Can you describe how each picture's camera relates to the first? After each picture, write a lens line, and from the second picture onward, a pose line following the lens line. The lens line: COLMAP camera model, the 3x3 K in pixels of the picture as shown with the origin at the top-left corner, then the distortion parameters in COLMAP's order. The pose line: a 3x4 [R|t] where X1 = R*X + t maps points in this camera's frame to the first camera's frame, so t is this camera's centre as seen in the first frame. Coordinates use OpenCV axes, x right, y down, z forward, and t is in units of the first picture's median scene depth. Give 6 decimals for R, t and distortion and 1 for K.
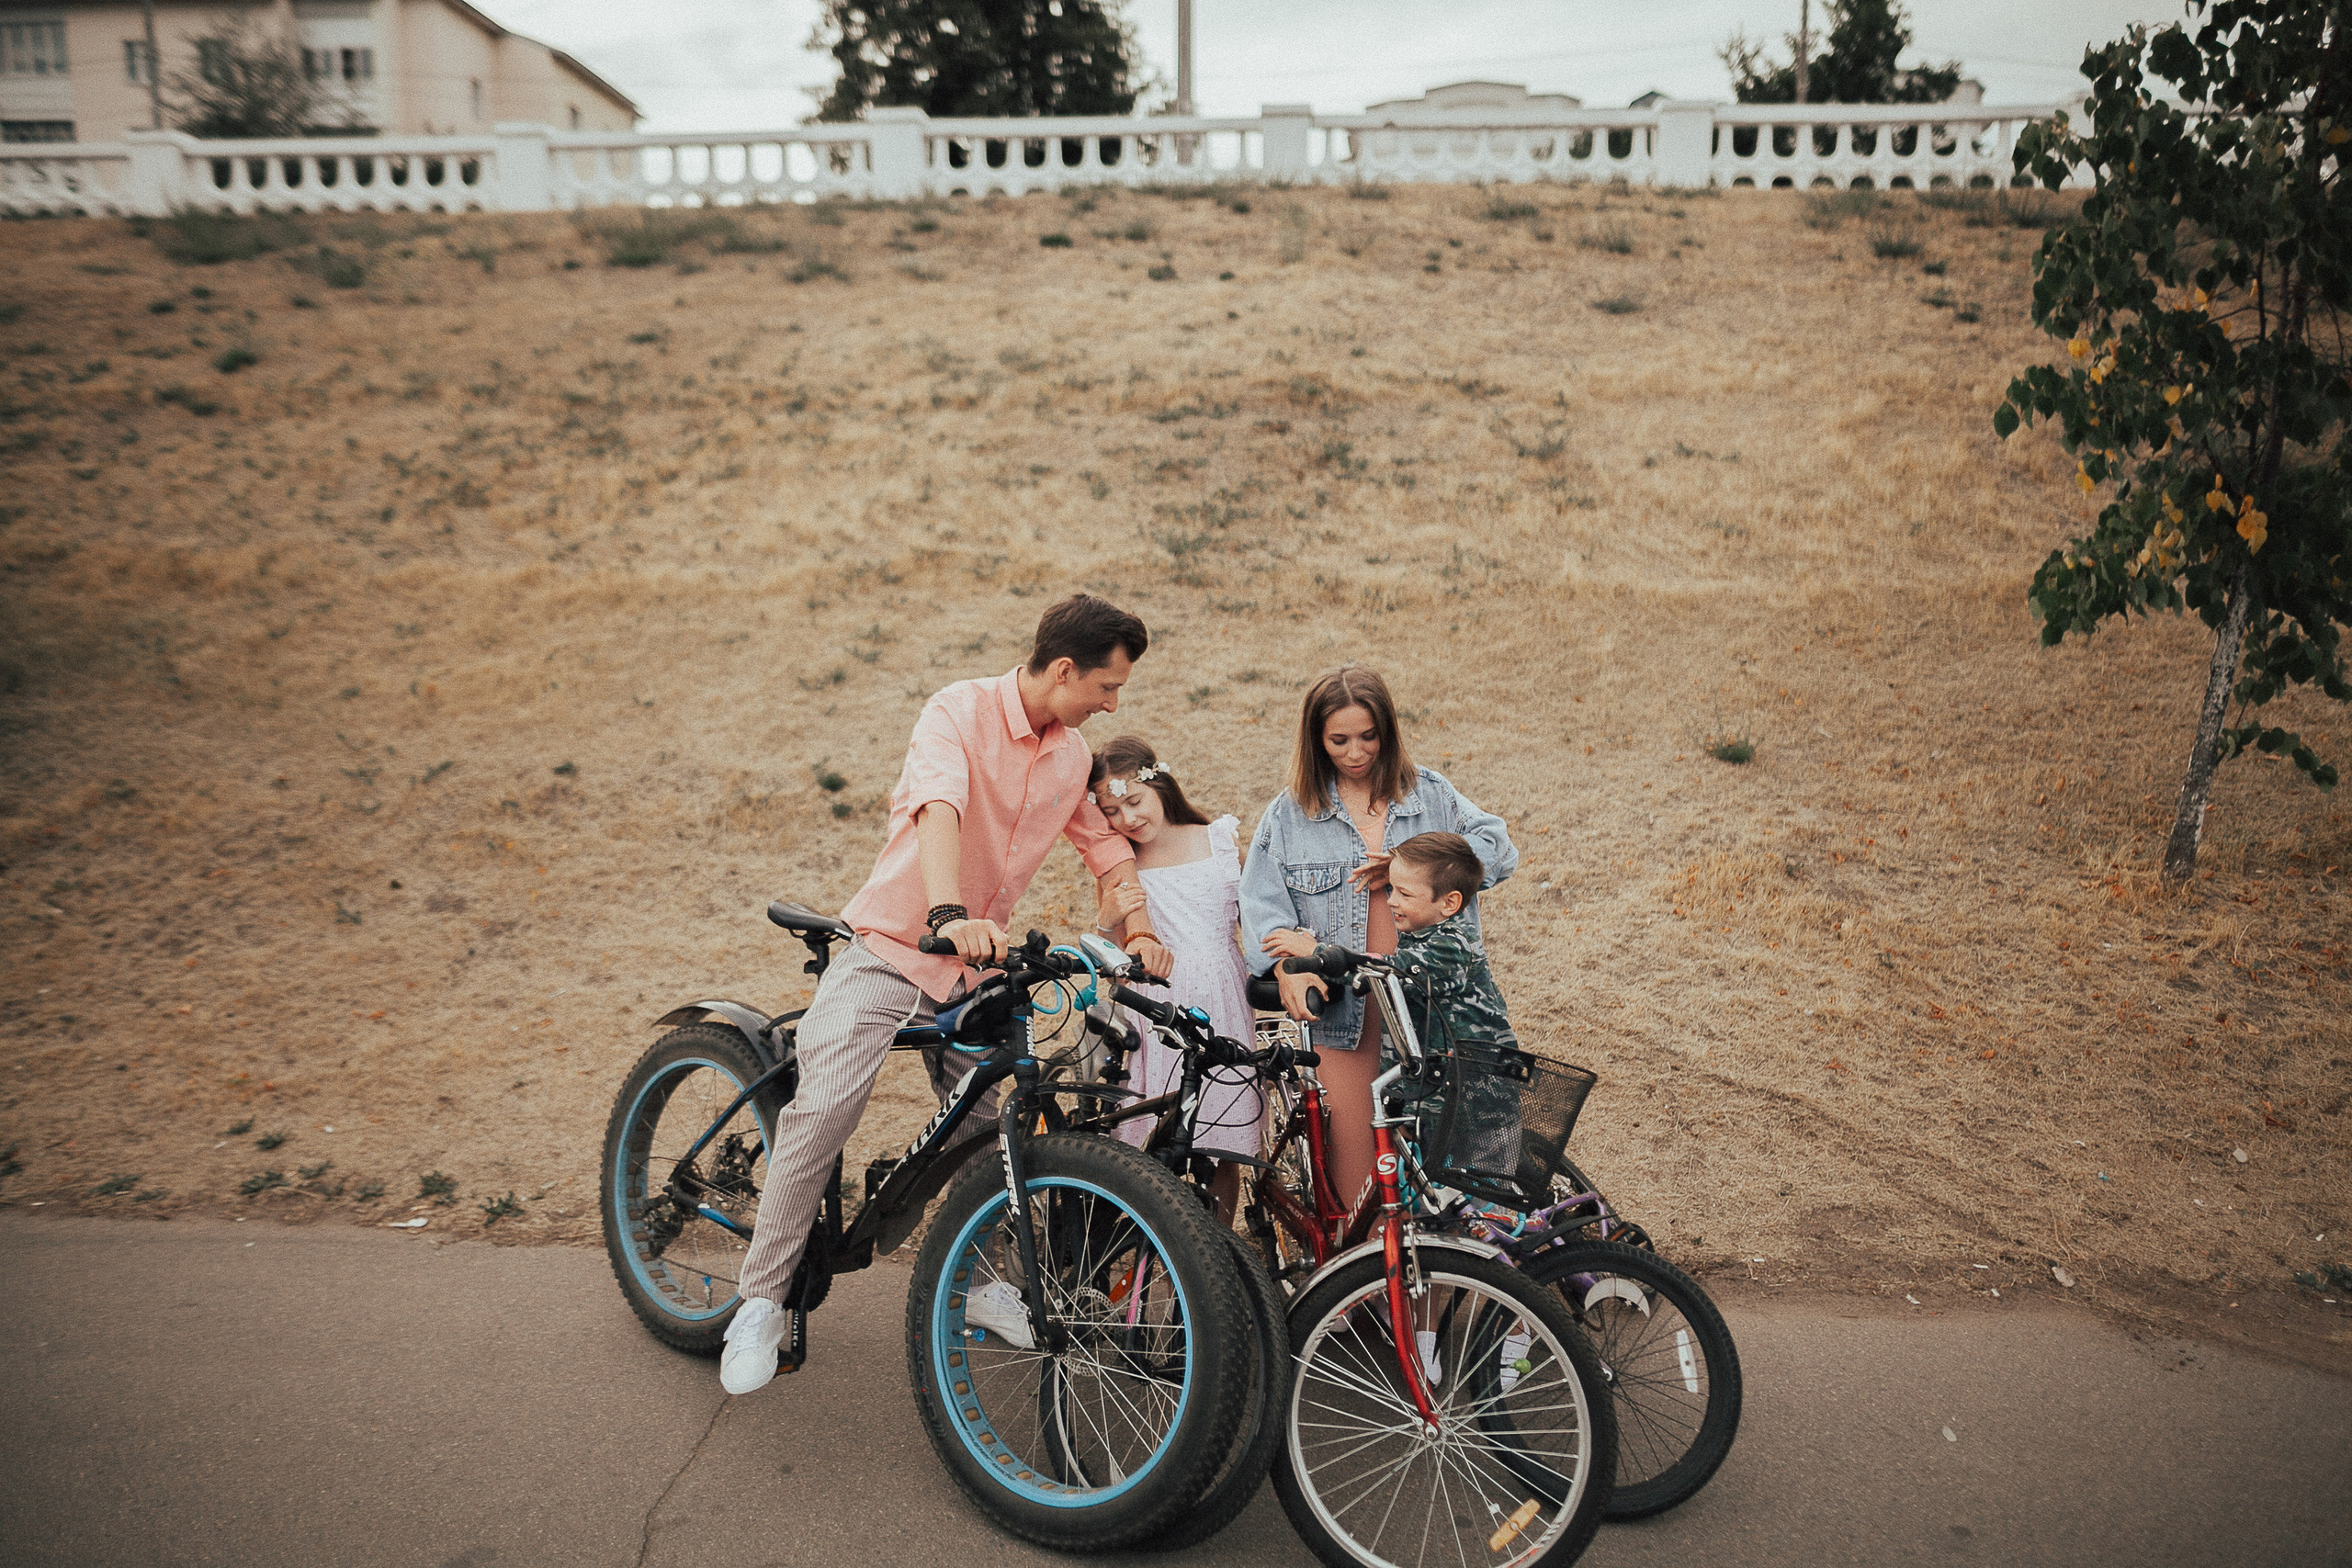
lens RADIAL K [[1624.4, 0, 1181.1], [0, 1624.4, 797.1], [0, 0, 1]] dist [-0.055418, 0.053528]
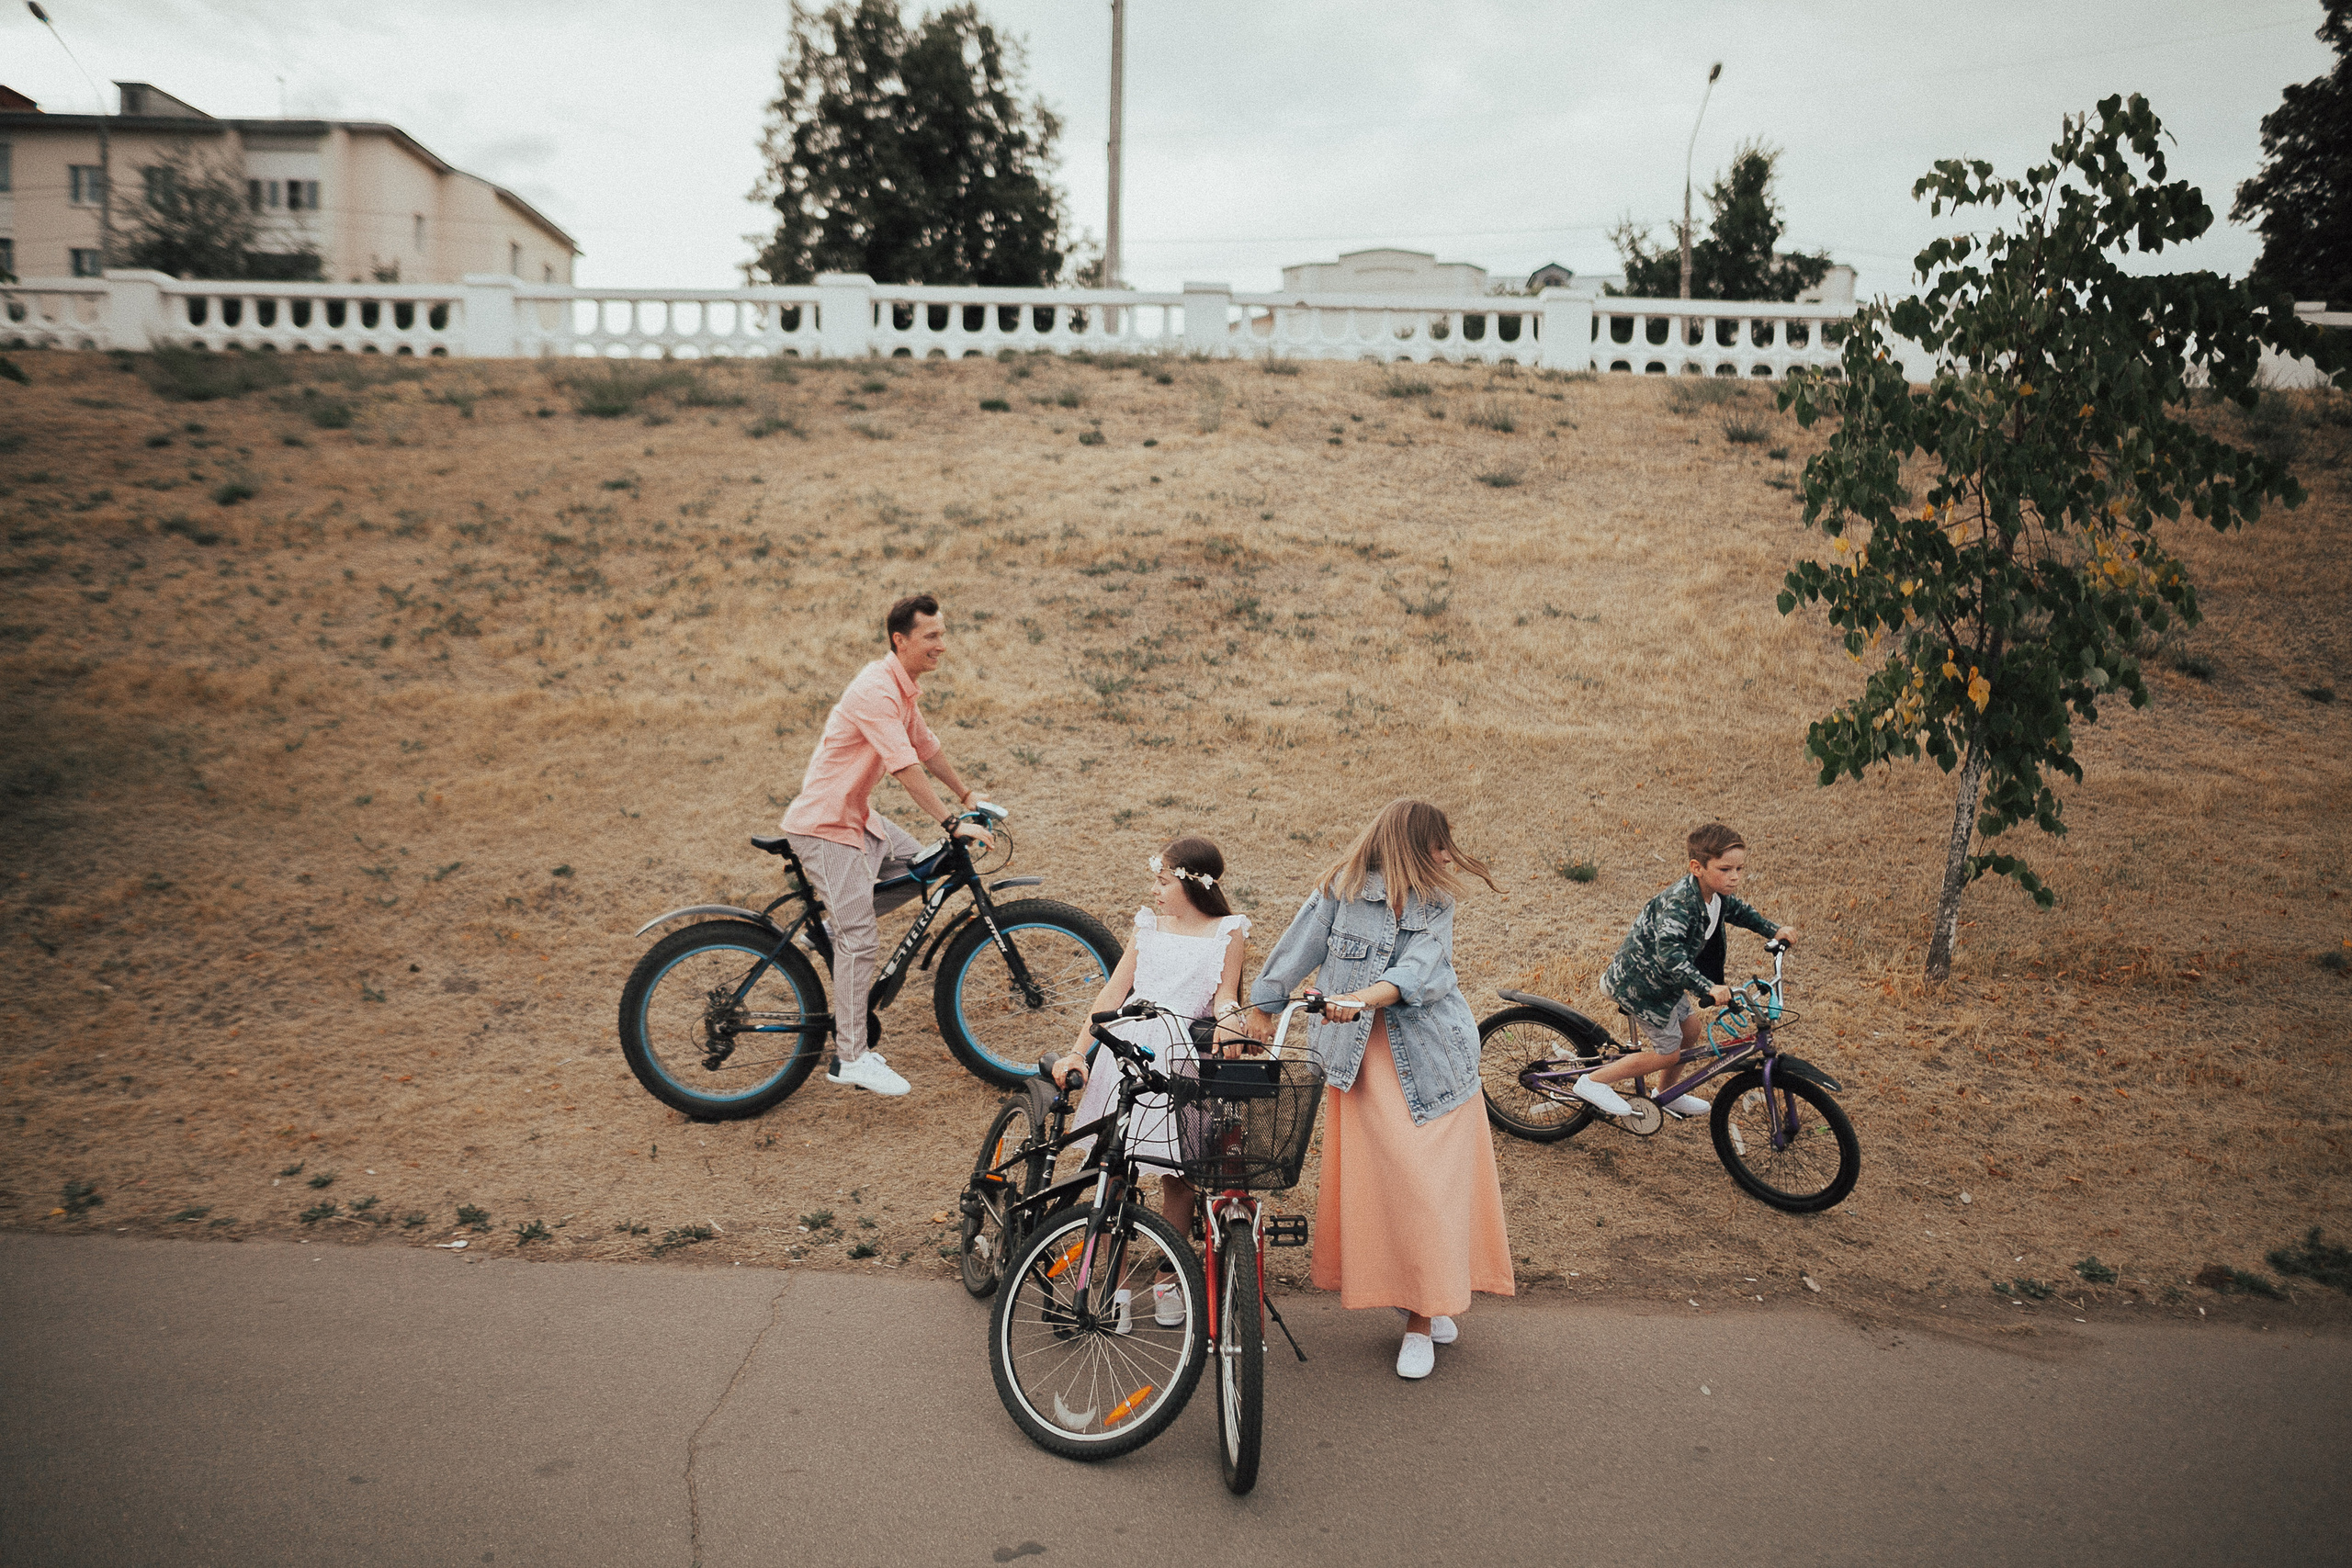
lens RADIAL K [[1624.4, 0, 1181.1], [0, 1624.4, 797.1], [0, 0, 1]] dist [-0.055418, 0.053528]
pose [[0.998427, 0.018262, 0.053003, -0.007122], [-0.013861, 0.996517, -0.082228, 0.013737], [-0.054320, 0.081364, 0.995203, -0.117723]]
